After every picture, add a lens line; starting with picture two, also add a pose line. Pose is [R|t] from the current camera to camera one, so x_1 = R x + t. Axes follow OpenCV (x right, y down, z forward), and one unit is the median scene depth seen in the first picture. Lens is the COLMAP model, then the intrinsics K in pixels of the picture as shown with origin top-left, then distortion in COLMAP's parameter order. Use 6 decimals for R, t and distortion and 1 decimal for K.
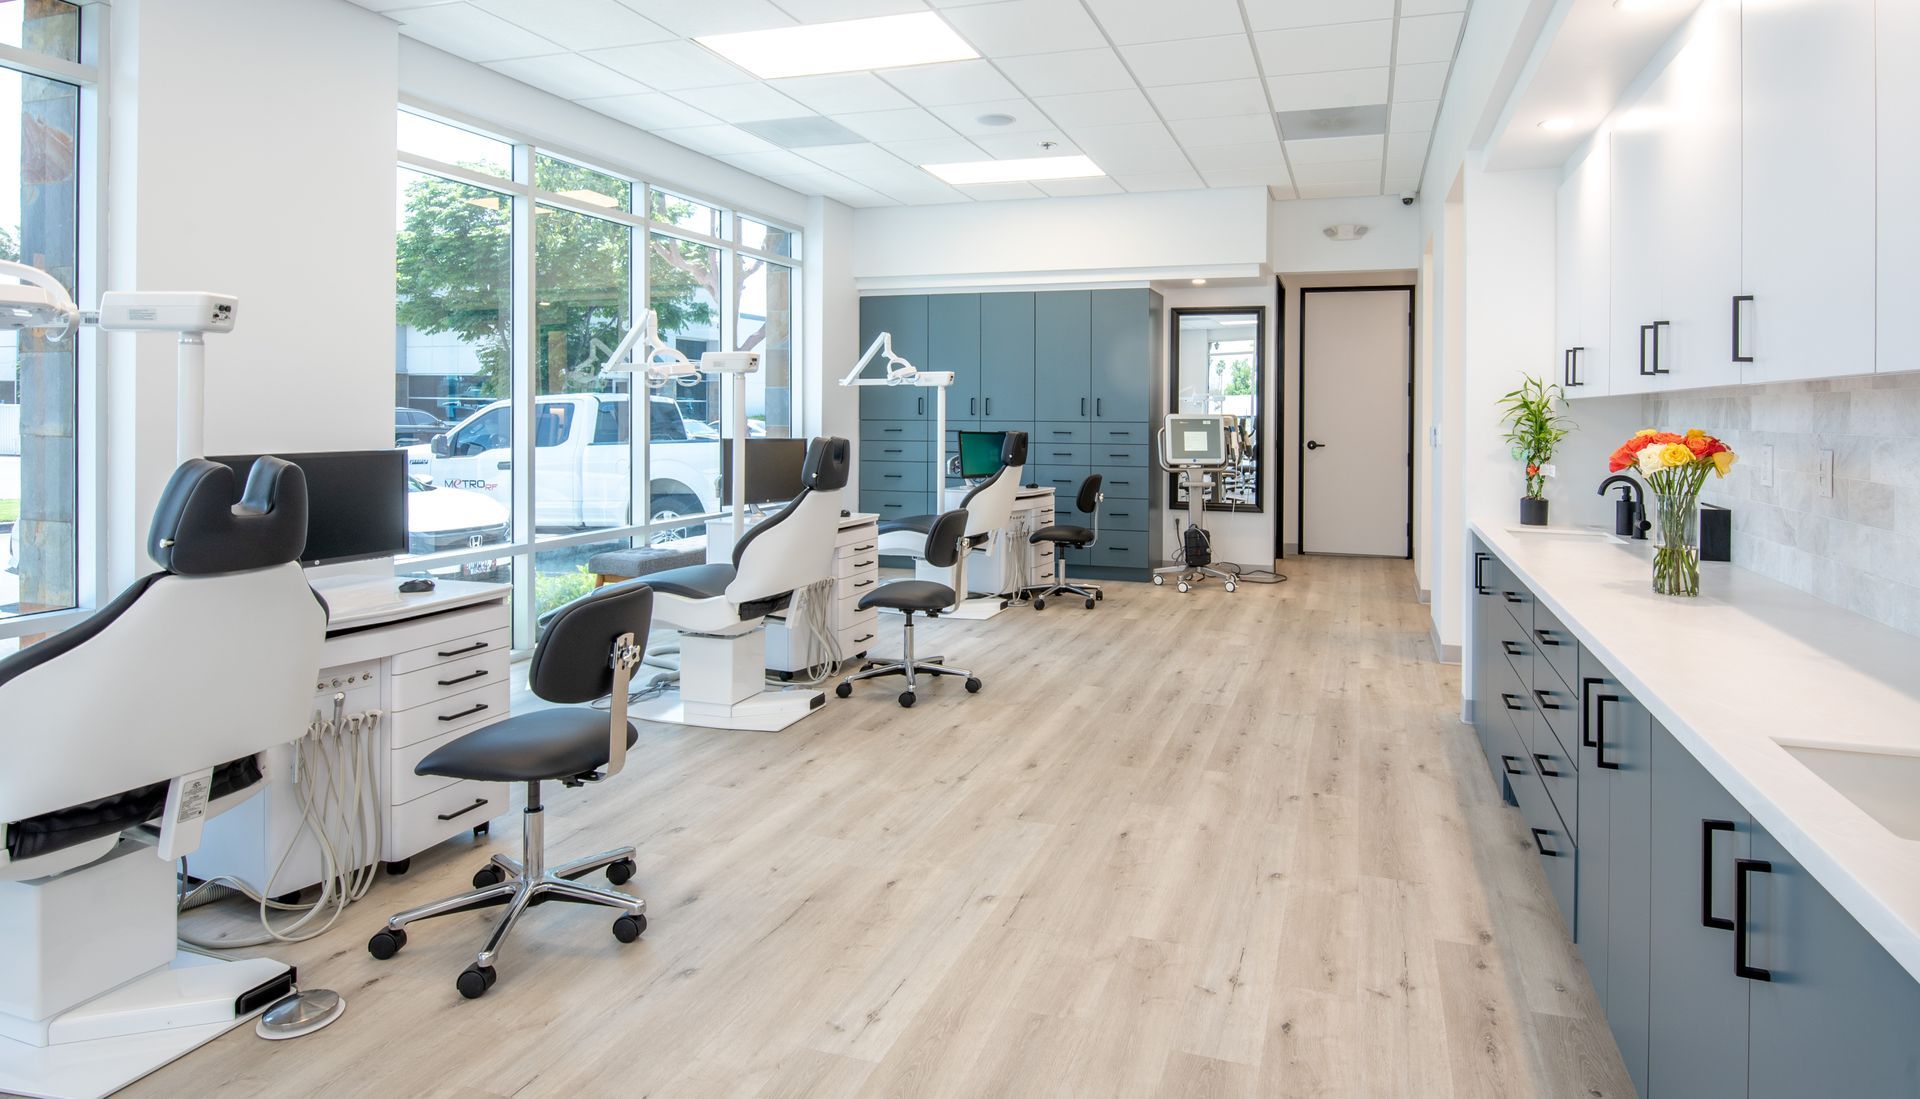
lens RADIAL K [[1024.6, 0, 1054.8], [0, 1024.6, 406.6], [0, 0, 1]] dist [-0.000027, -0.000494]
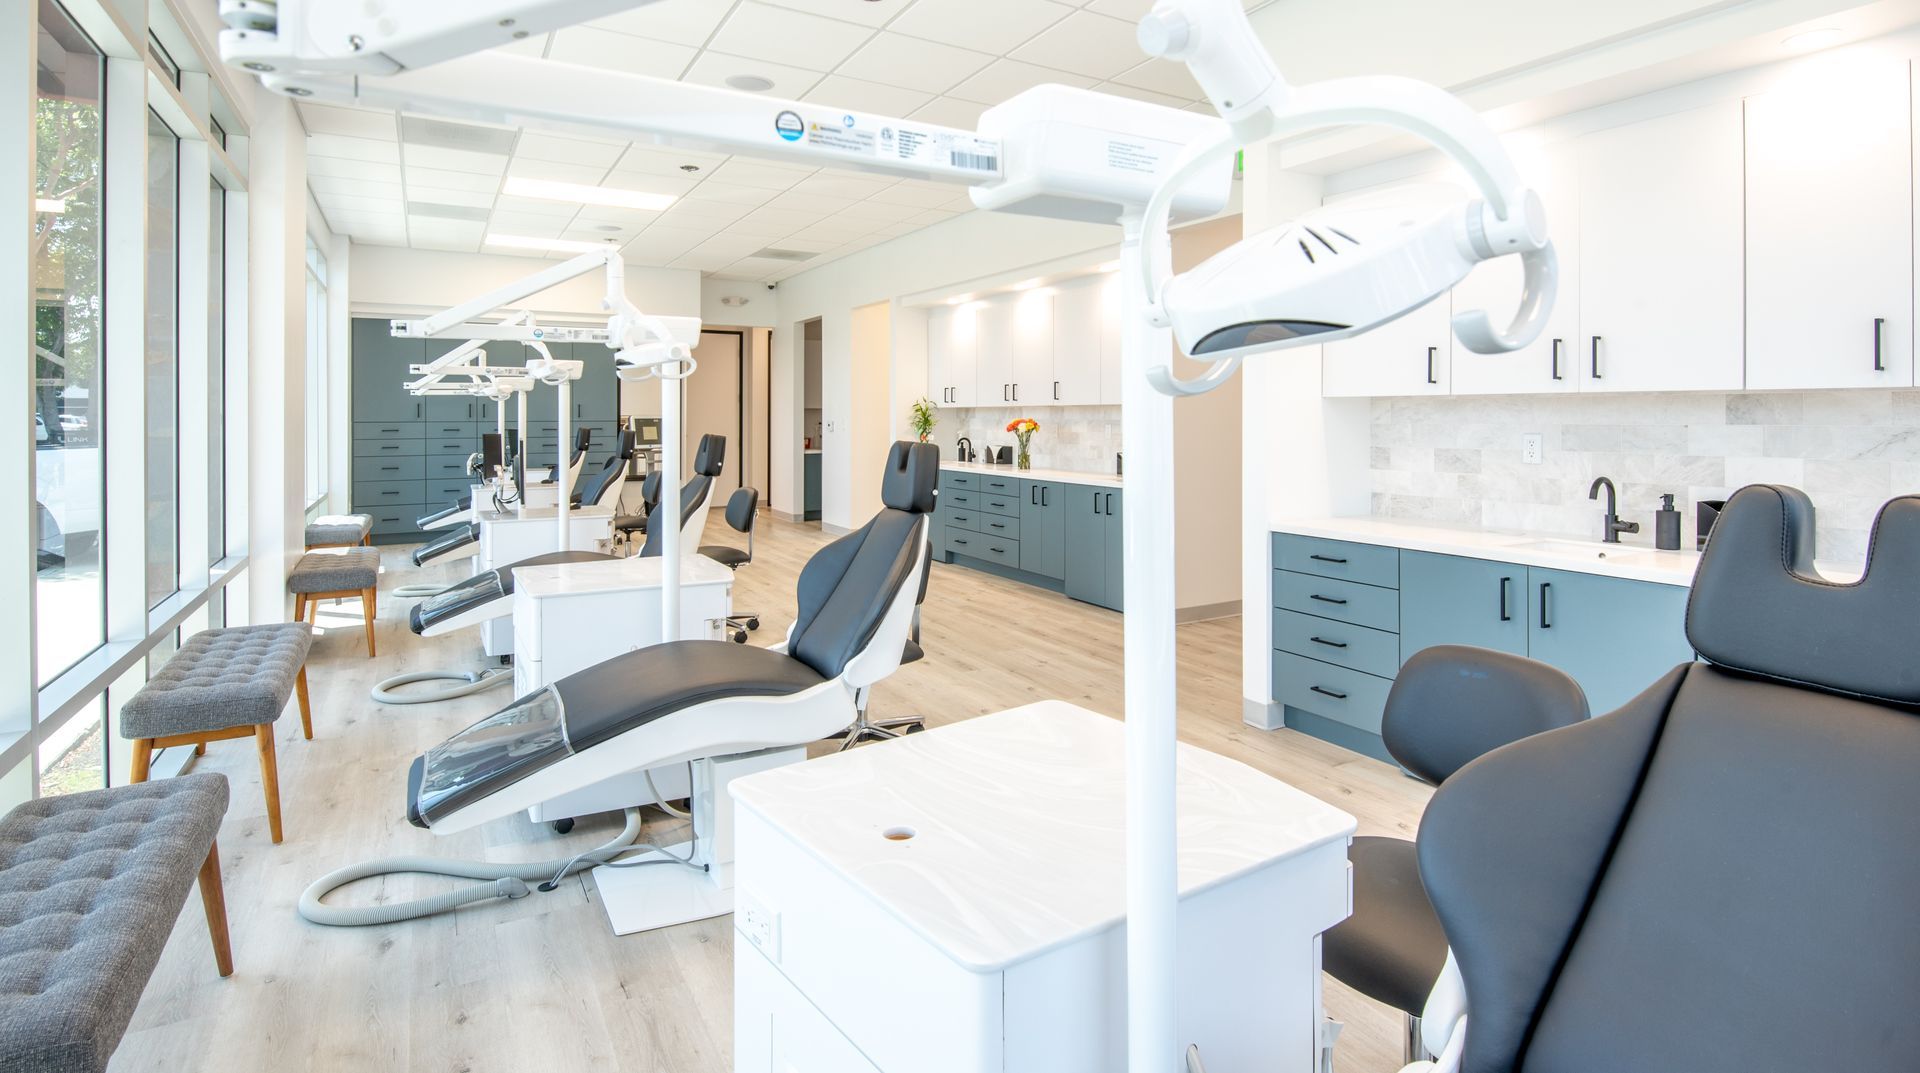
lens RADIAL K [[954.4, 0, 1023.7], [0, 954.4, 416.8], [0, 0, 1]] dist [-0.001698, -0.000025]
pose [[0.646160, -0.008183, 0.763158, -1.208559], [0.000082, 0.999943, 0.010652, -0.010393], [-0.763202, -0.006820, 0.646124, -0.675104]]
